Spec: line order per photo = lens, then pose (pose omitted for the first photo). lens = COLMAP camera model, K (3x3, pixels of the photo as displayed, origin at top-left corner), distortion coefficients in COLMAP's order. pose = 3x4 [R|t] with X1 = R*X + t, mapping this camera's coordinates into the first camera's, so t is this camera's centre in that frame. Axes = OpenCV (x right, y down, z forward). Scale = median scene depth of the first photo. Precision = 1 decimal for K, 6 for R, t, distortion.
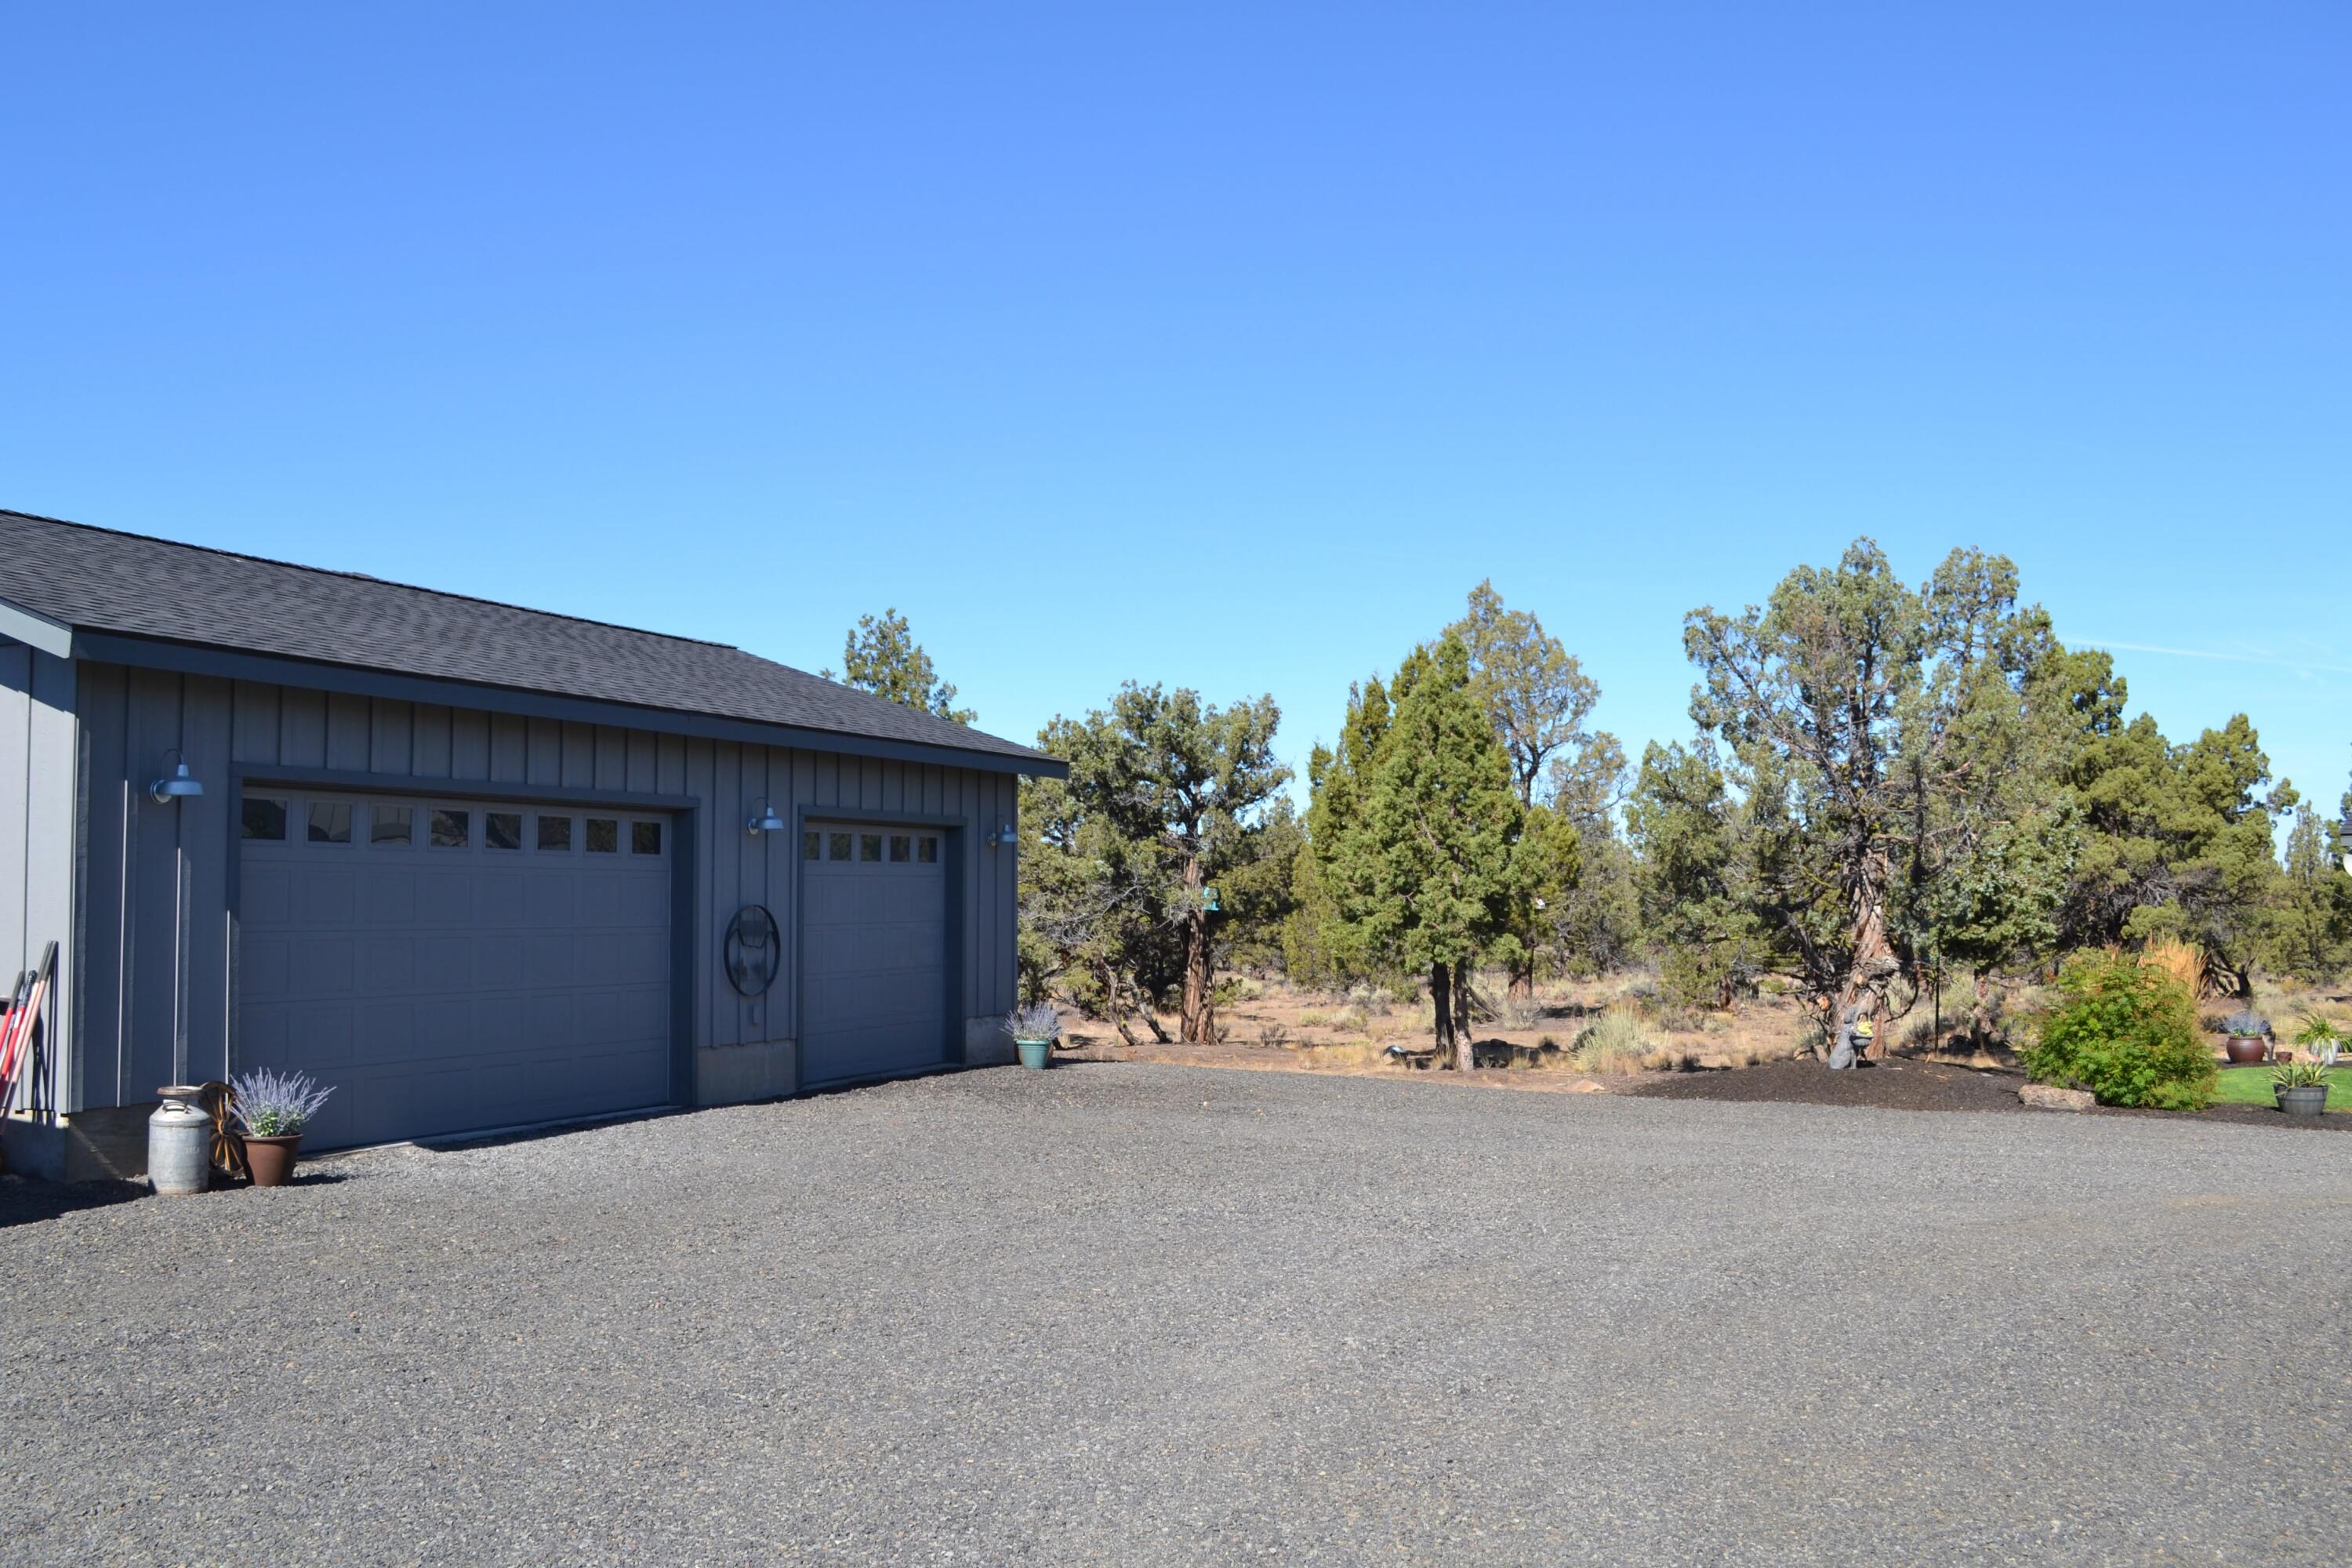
lens RADIAL K [[2167.9, 0, 1176.0], [0, 2167.9, 784.0], [0, 0, 1]] dist [-0.061623, -0.005757]
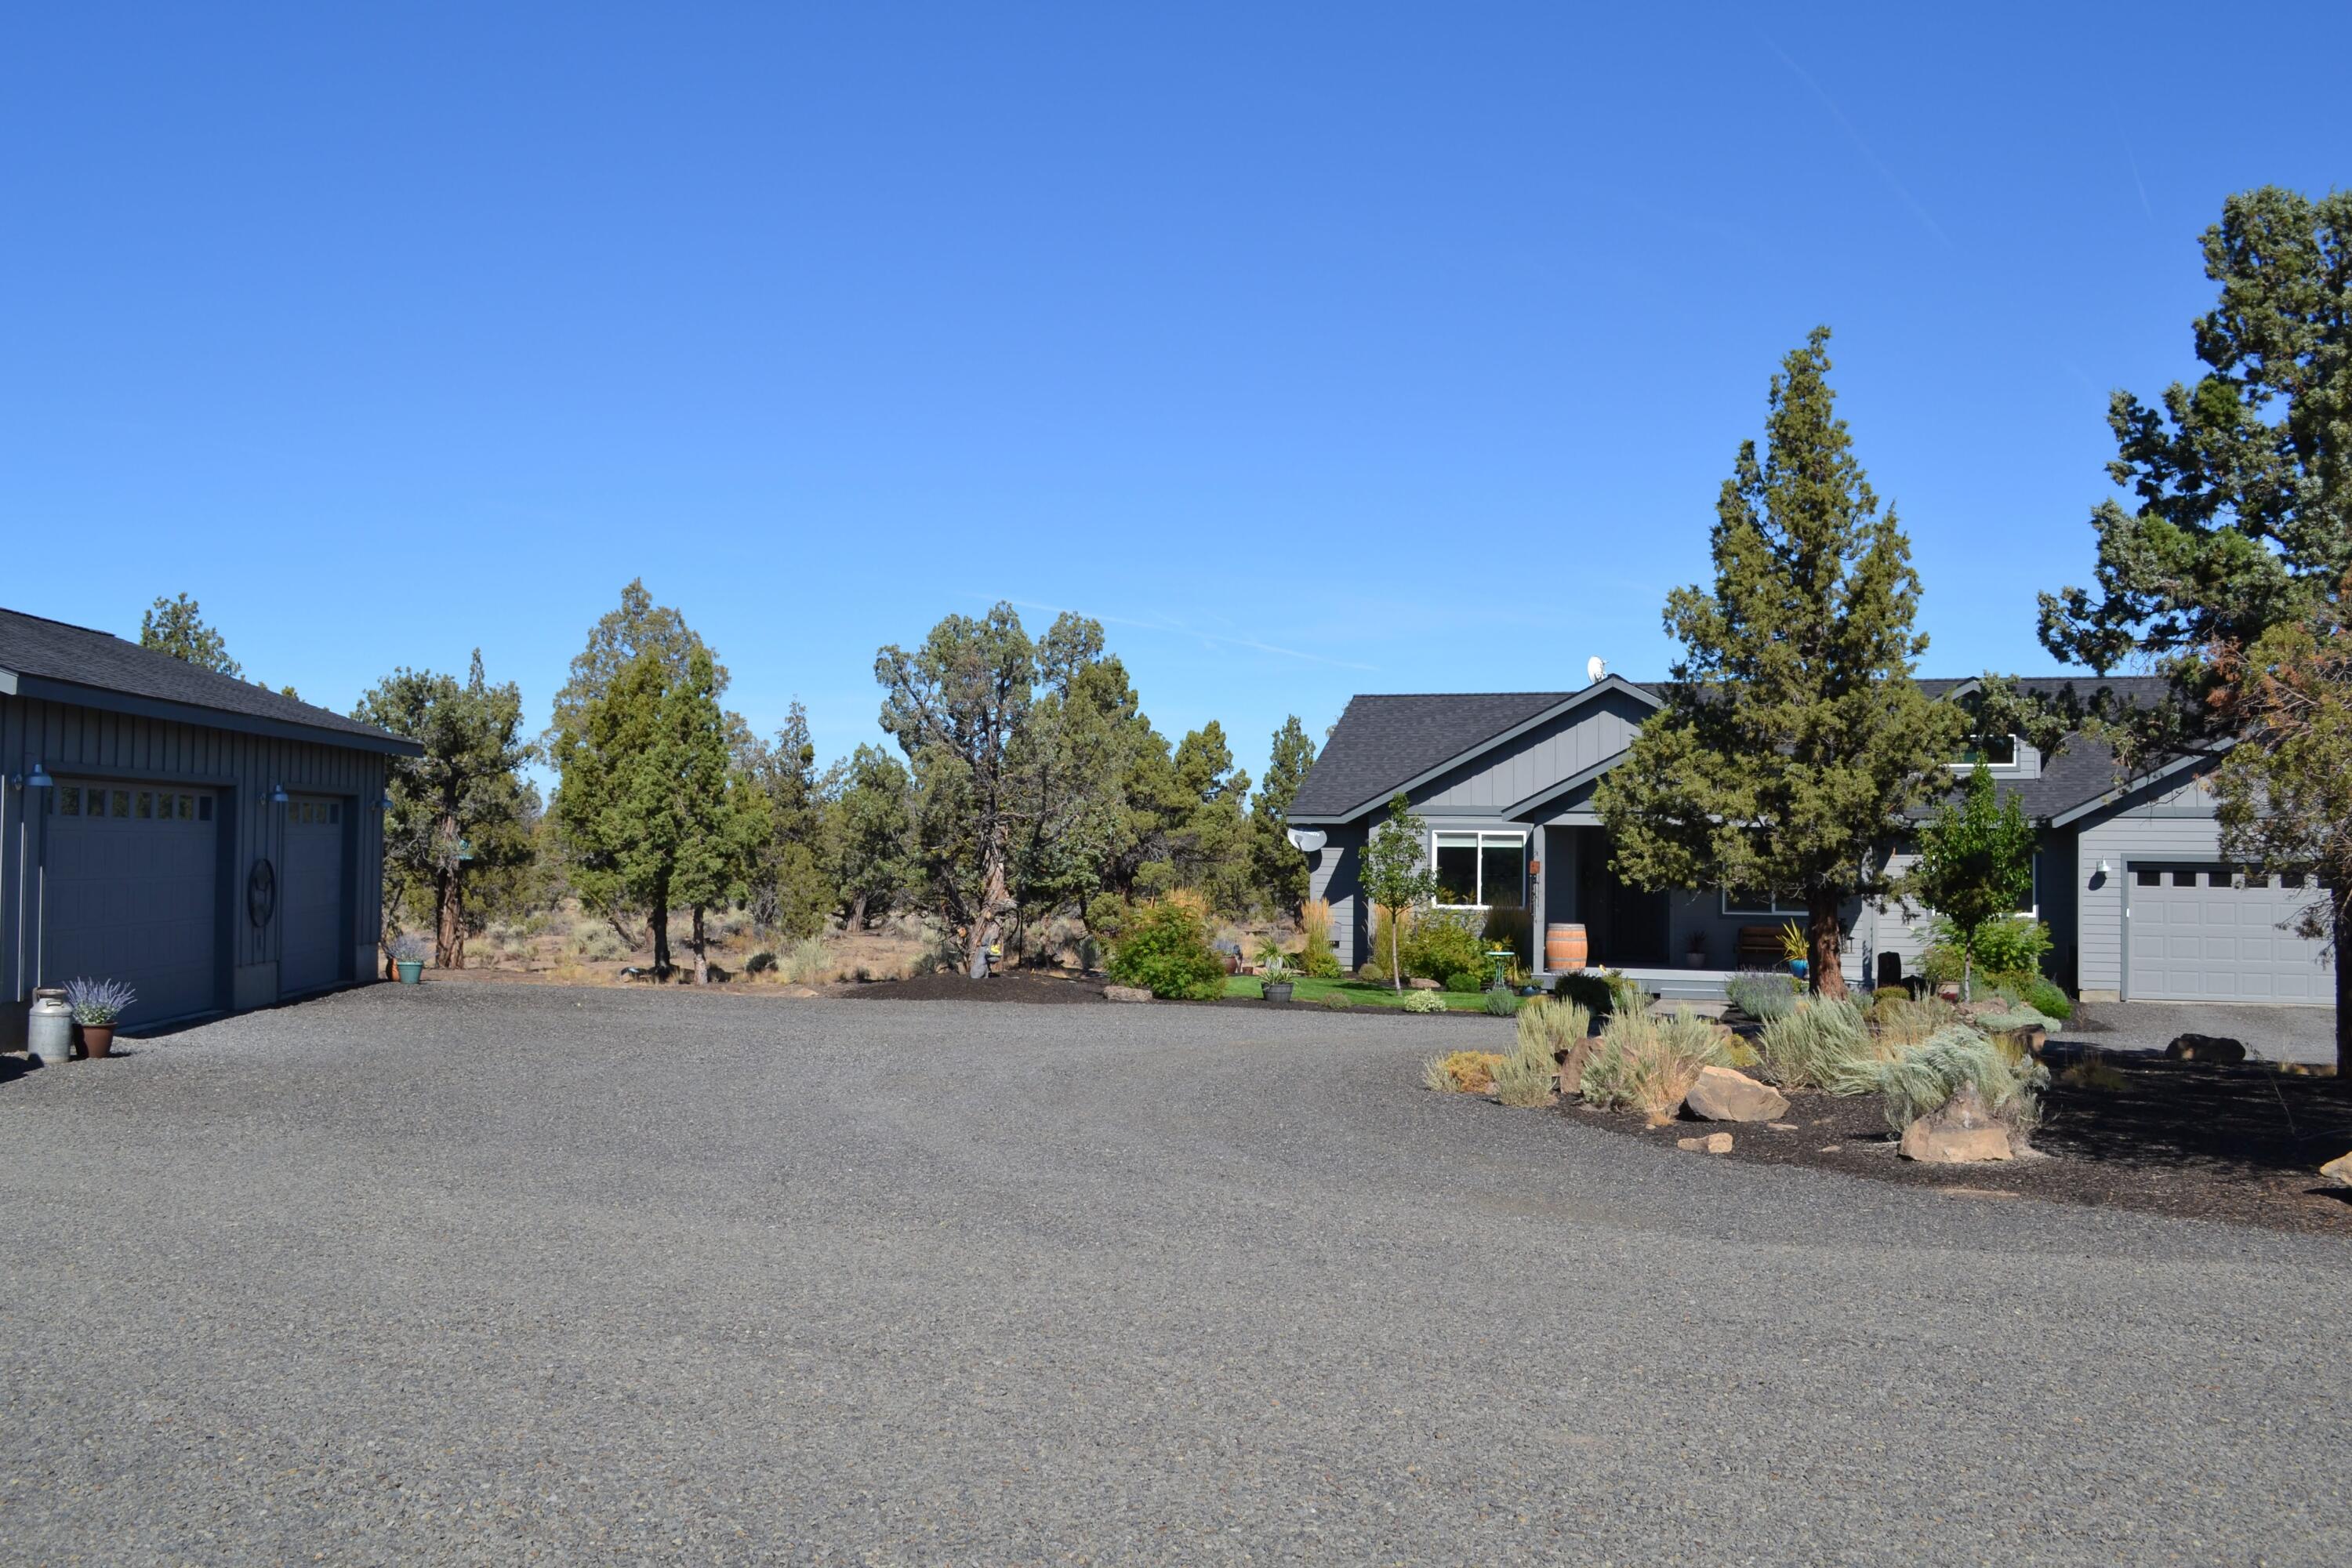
lens RADIAL K [[2167.9, 0, 1176.0], [0, 2167.9, 784.0], [0, 0, 1]] dist [-0.061623, -0.005757]
pose [[0.887329, 0.024582, 0.460482, -0.224699], [-0.037456, 0.999121, 0.018841, -0.025776], [-0.459614, -0.033966, 0.887469, -0.305237]]
